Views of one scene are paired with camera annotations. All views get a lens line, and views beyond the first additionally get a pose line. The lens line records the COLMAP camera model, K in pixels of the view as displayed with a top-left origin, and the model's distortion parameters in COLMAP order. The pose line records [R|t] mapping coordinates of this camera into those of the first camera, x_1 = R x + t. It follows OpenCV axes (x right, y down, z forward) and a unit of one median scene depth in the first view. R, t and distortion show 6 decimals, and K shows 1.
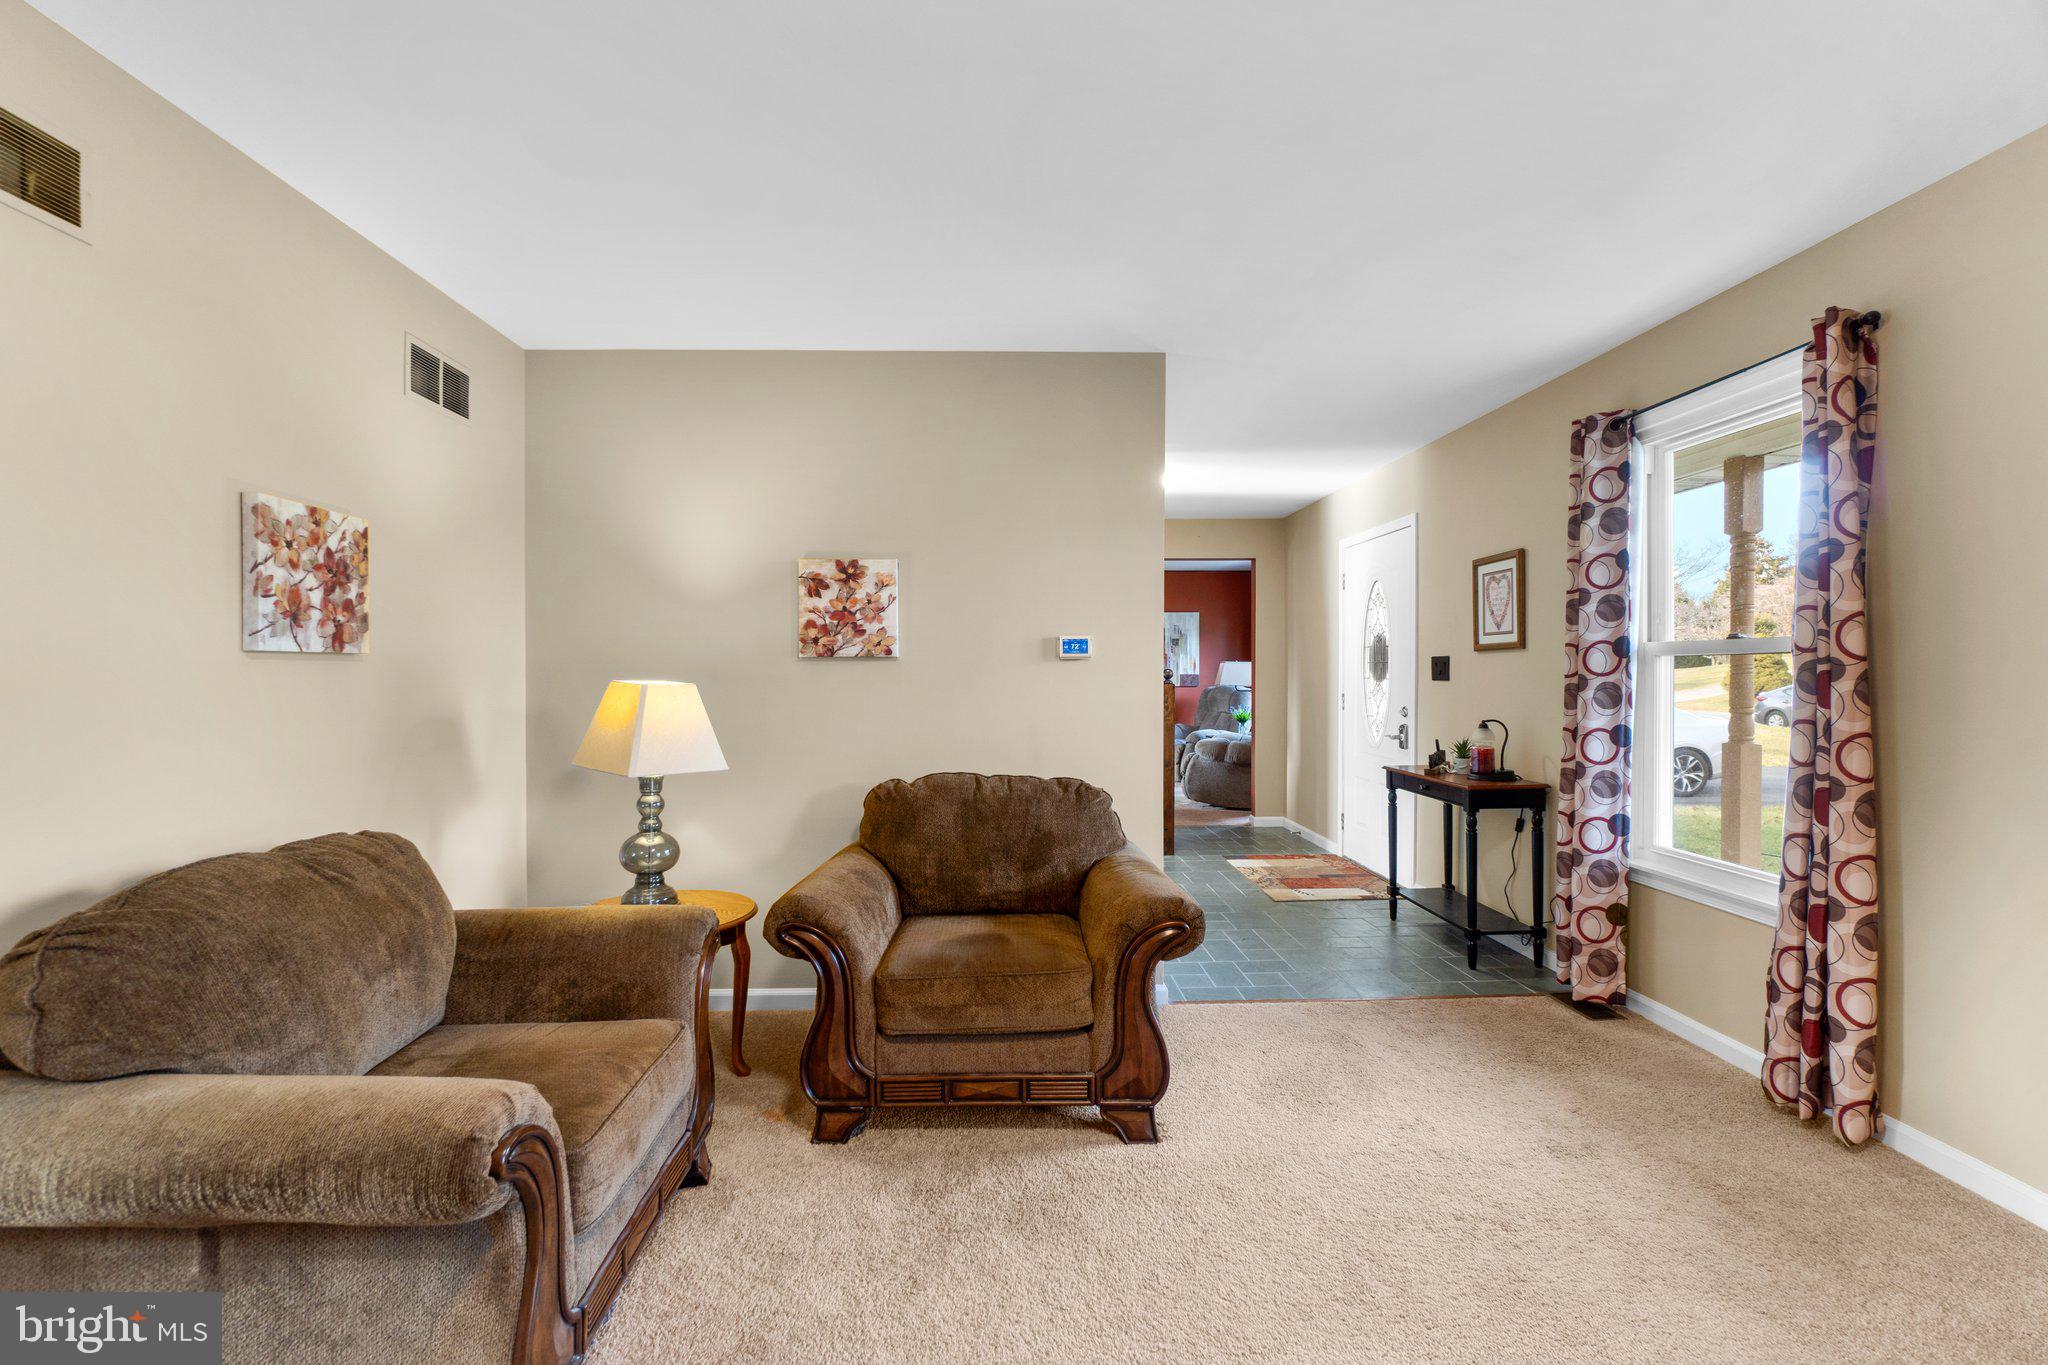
lens RADIAL K [[882.3, 0, 1007.3], [0, 882.3, 680.3], [0, 0, 1]] dist [-0.007330, 0.001781]
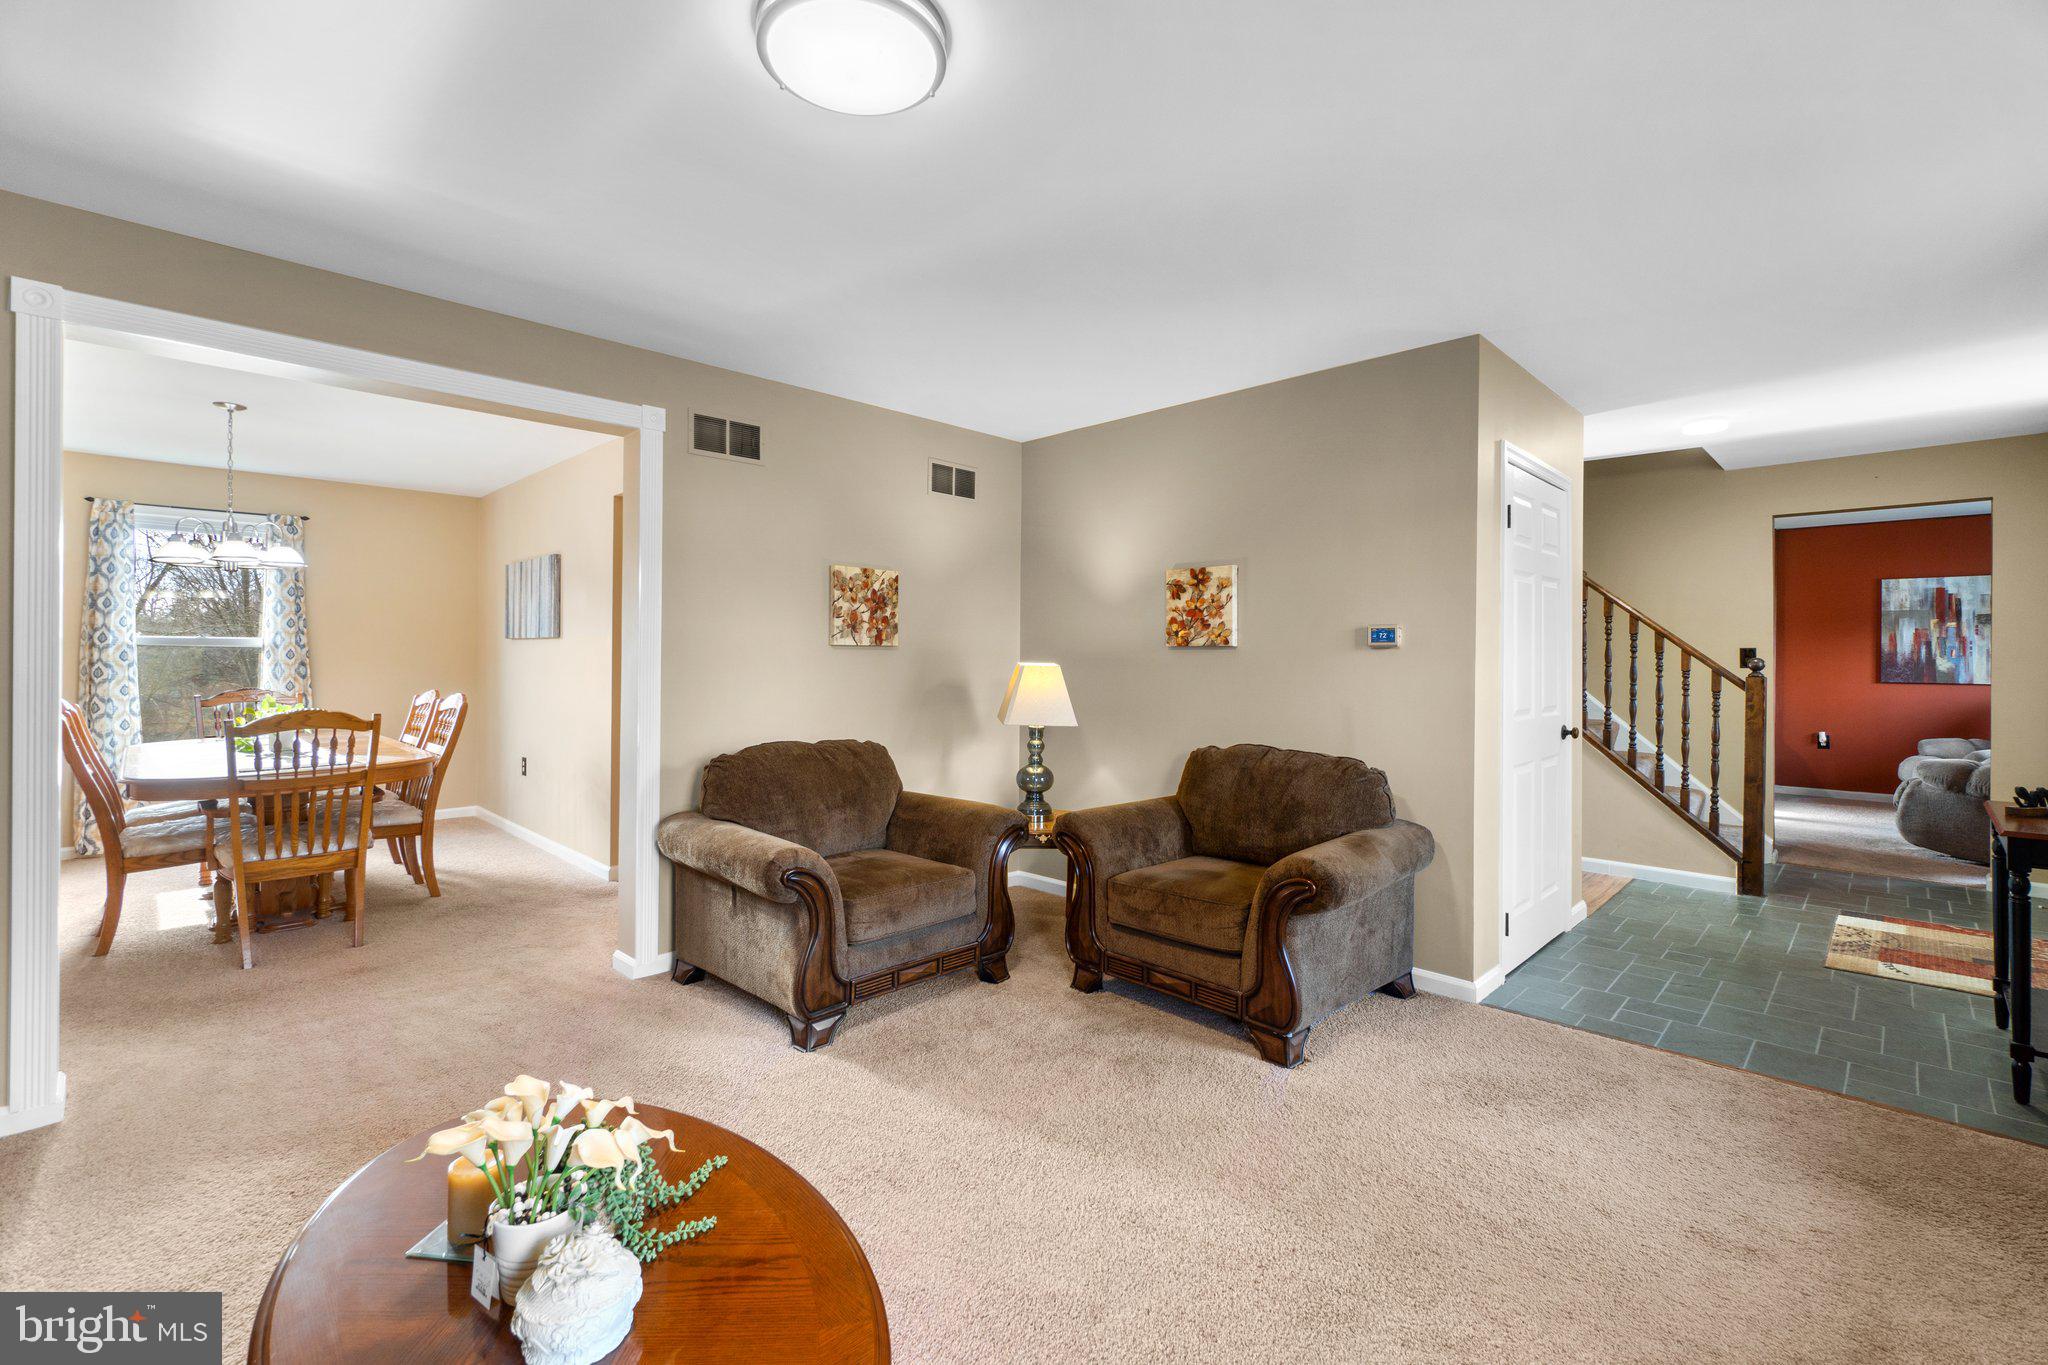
lens RADIAL K [[882.3, 0, 1004.9], [0, 882.3, 658.3], [0, 0, 1]] dist [-0.007330, 0.001781]
pose [[0.679153, 0.007601, -0.733957, 0.758780], [-0.013661, 0.999904, -0.002287, -0.003884], [0.733869, 0.011580, 0.679192, -0.059557]]
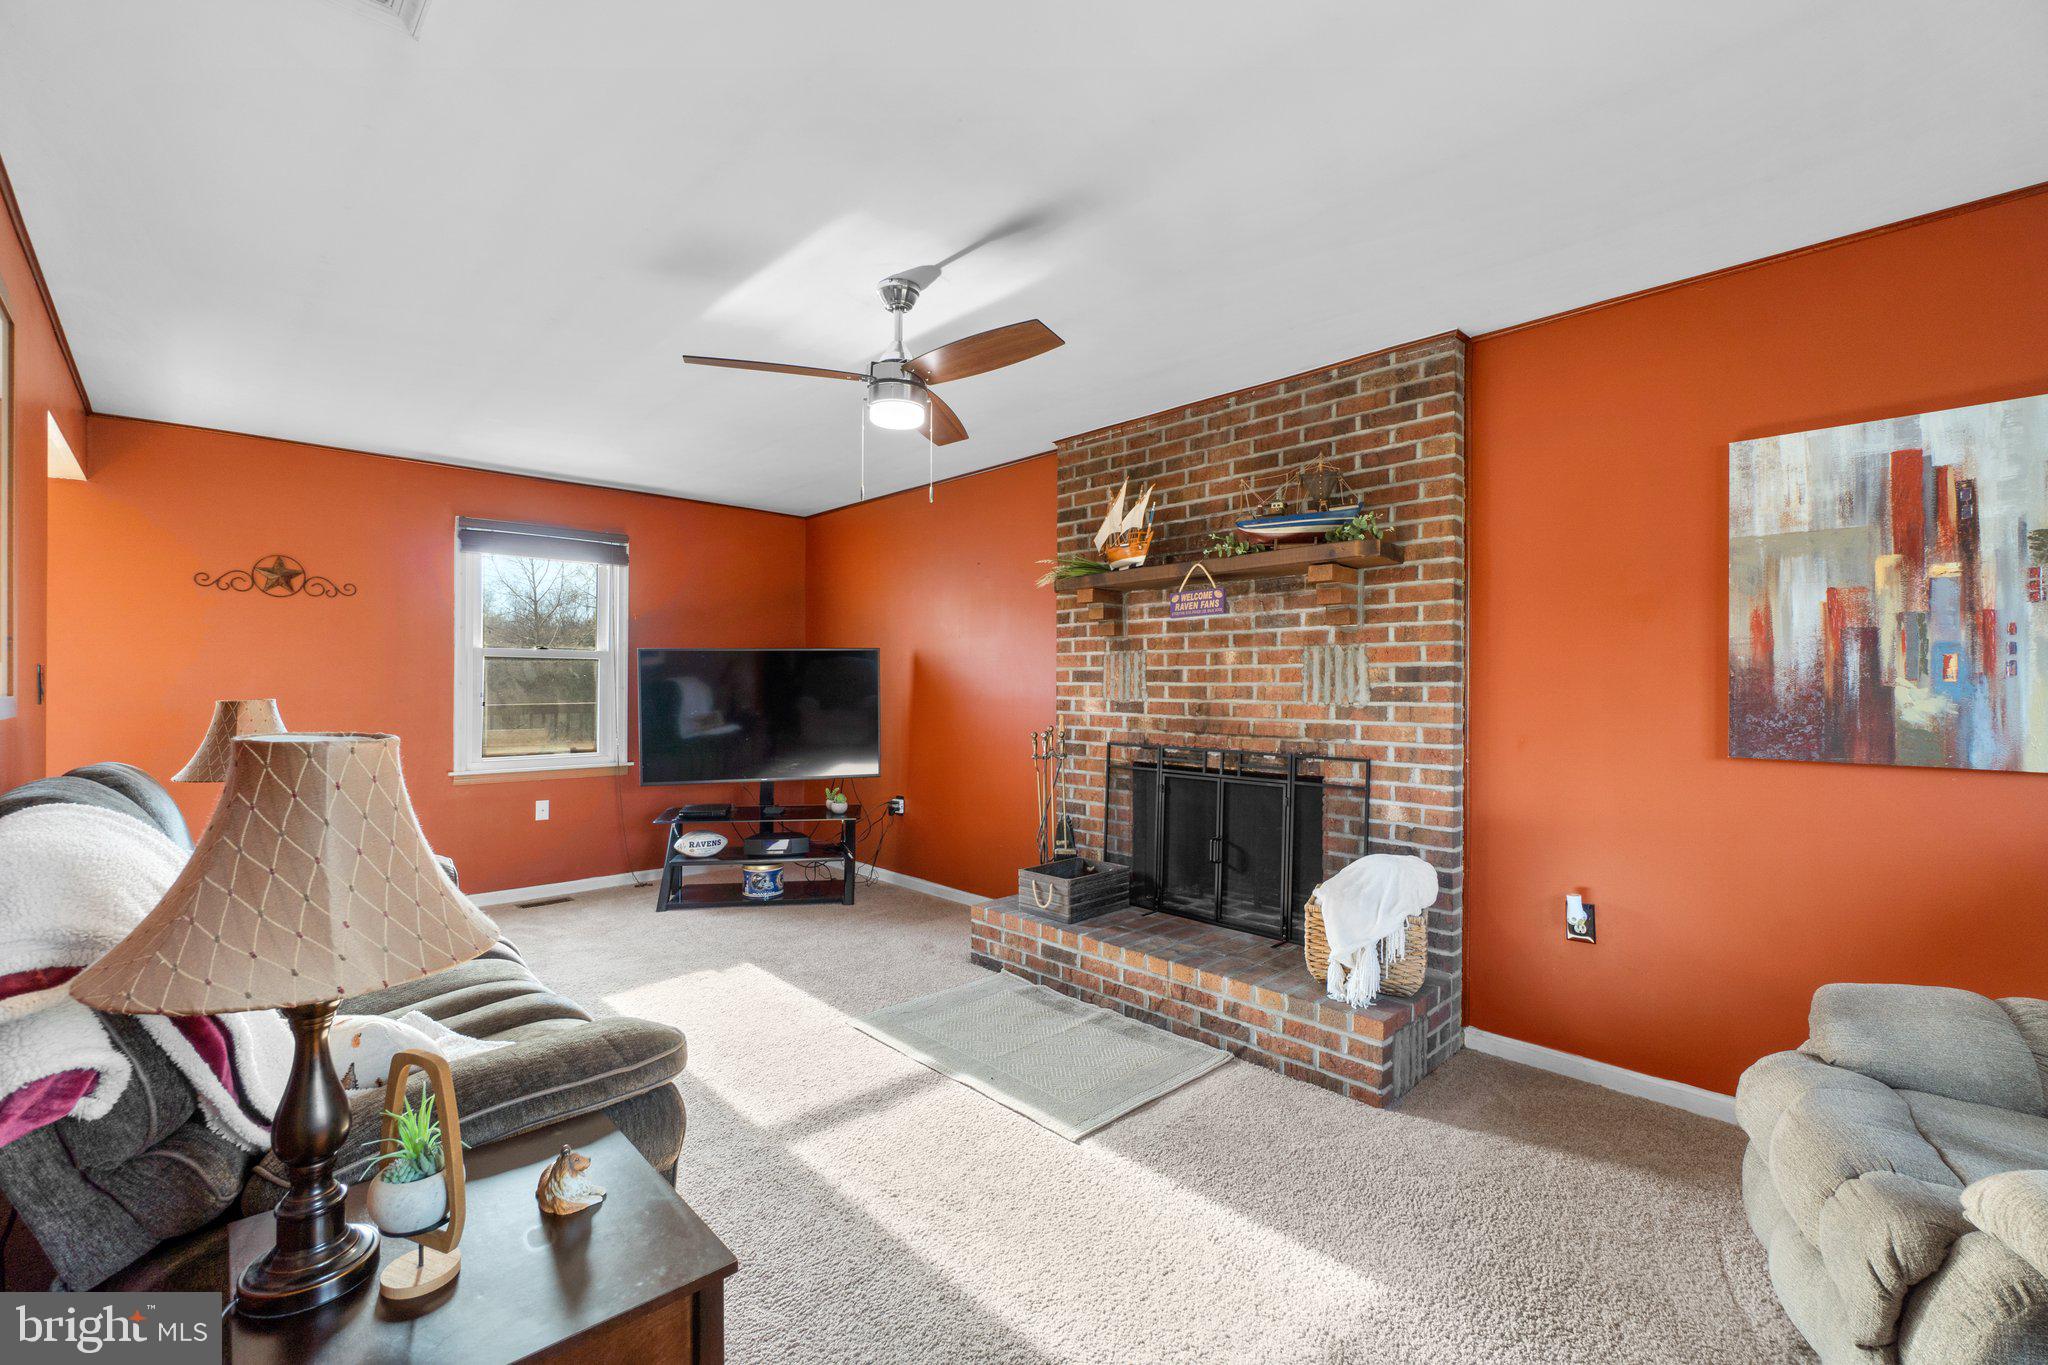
lens RADIAL K [[882.3, 0, 988.6], [0, 882.3, 684.1], [0, 0, 1]] dist [-0.007330, 0.001781]
pose [[0.650184, 0.002987, -0.759771, 0.800961], [-0.014892, 0.999850, -0.008813, -0.031592], [0.759630, 0.017045, 0.650132, 3.003295]]
